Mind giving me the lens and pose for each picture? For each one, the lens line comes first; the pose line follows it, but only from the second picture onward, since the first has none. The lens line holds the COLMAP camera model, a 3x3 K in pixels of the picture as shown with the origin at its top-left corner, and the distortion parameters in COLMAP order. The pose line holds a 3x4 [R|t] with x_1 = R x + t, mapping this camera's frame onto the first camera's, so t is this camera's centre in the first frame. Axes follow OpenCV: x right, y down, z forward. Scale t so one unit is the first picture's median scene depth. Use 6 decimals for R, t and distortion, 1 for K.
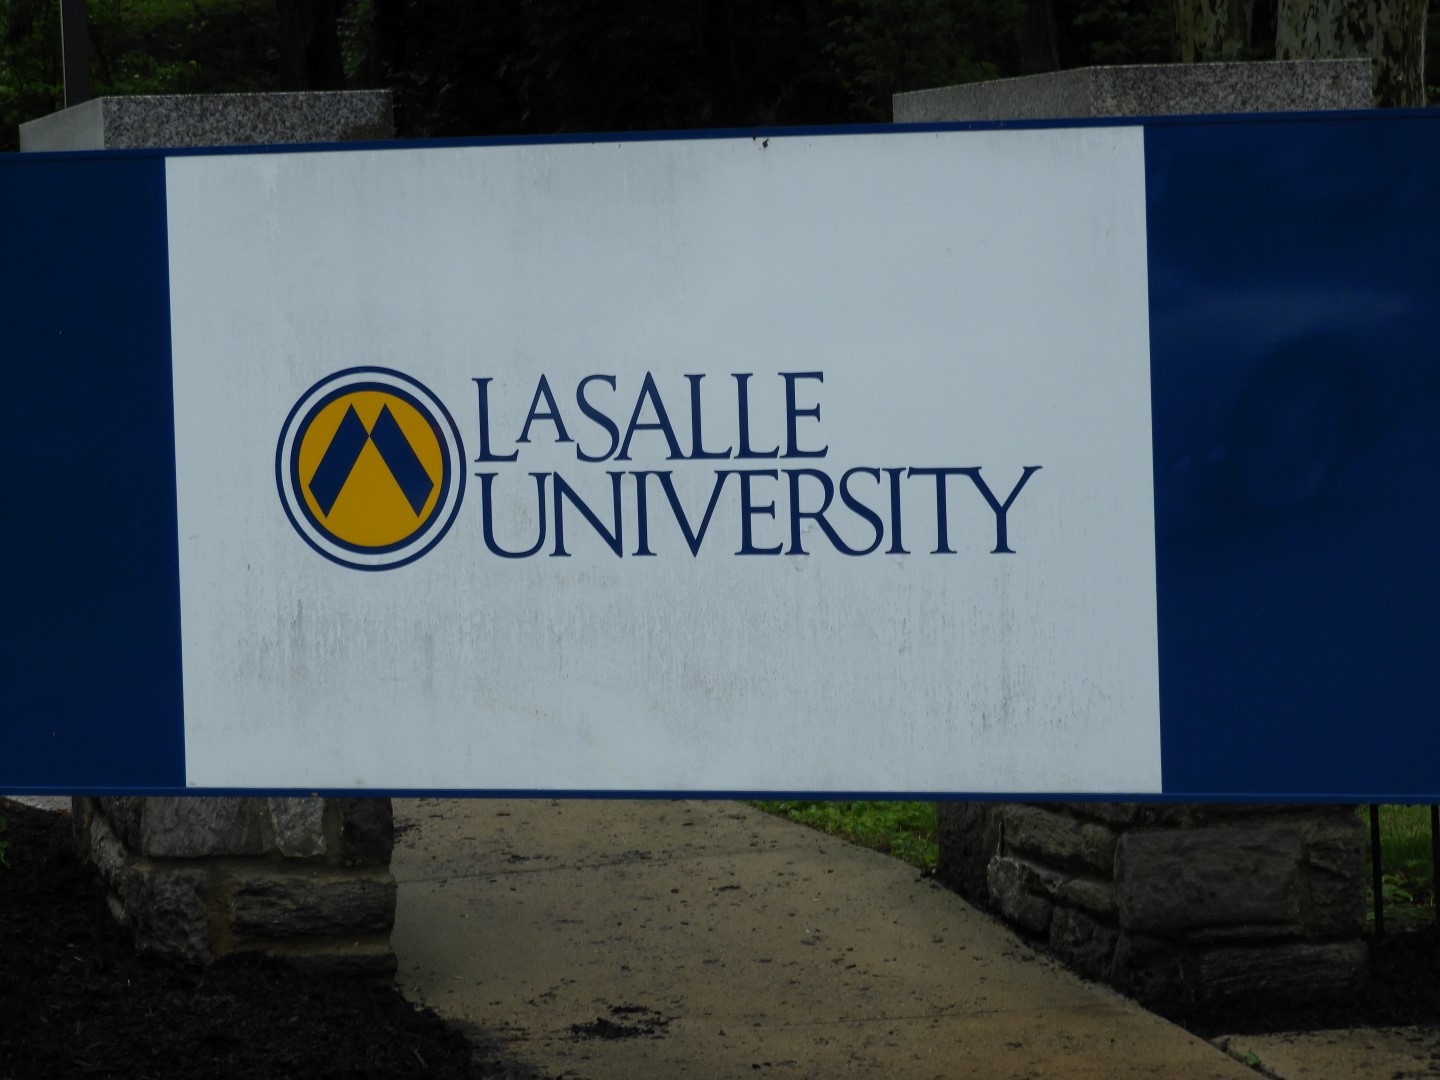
lens RADIAL K [[5631.4, 0, 717.5], [0, 5631.4, 539.2], [0, 0, 1]] dist [0.386766, 0.000000]
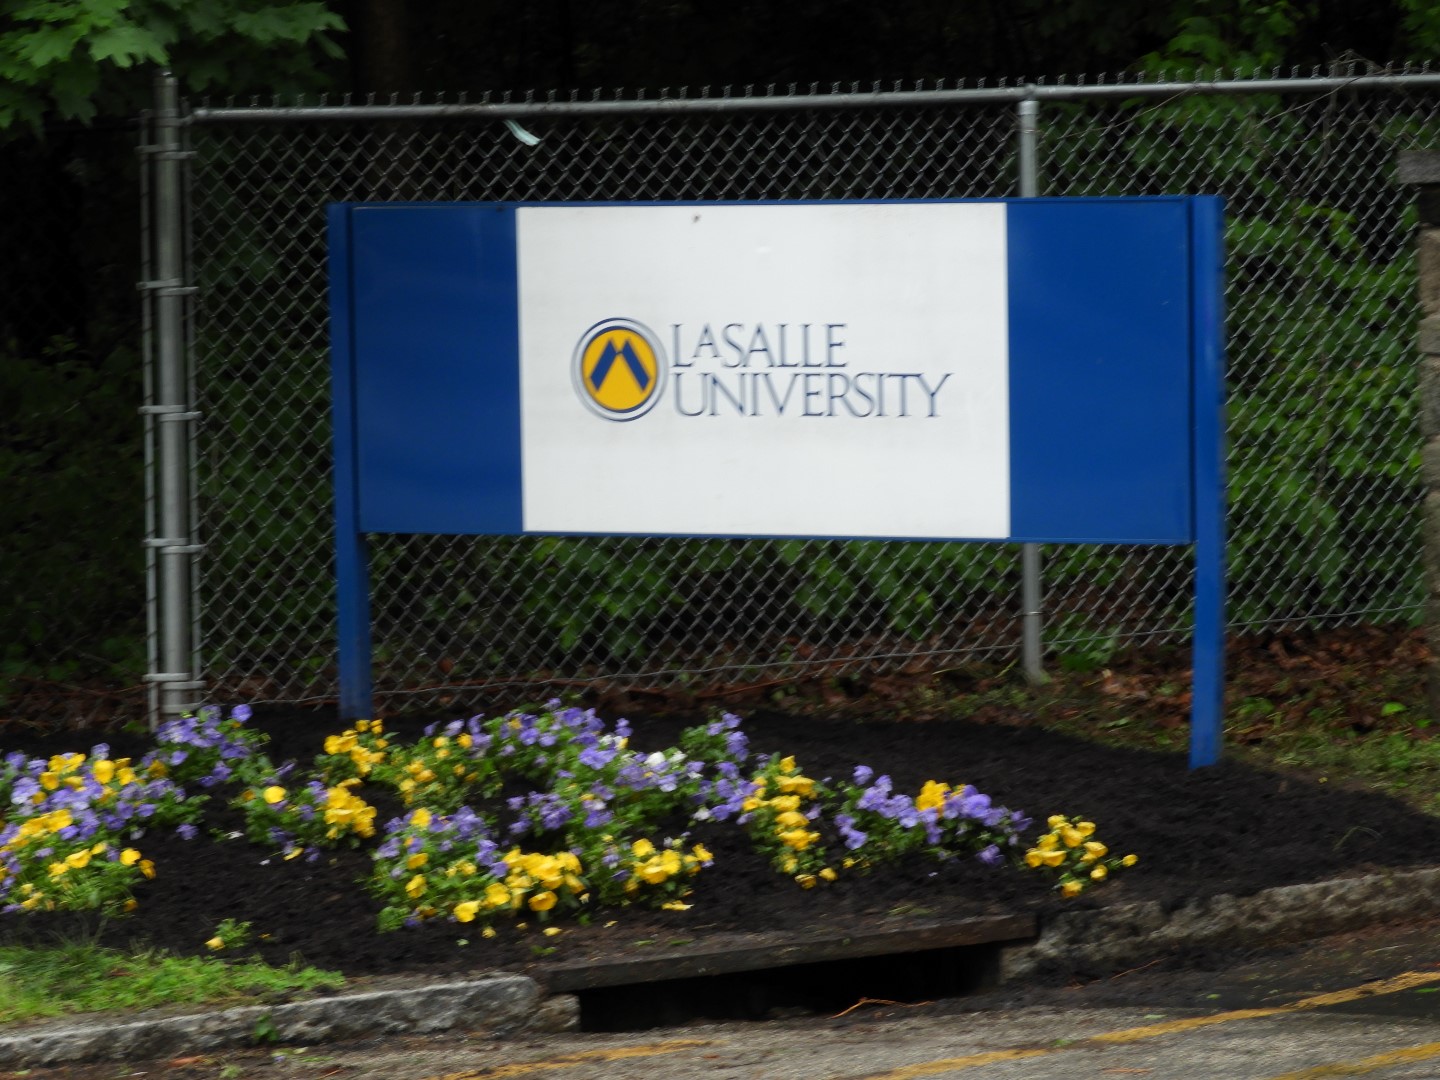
lens RADIAL K [[5631.4, 0, 719.5], [0, 5631.4, 539.7], [0, 0, 1]] dist [0.386766, 0.000000]
pose [[0.997437, 0.020992, -0.068408, 0.110767], [-0.020870, 0.999779, 0.002502, 0.041759], [0.068445, -0.001068, 0.997654, -0.973927]]
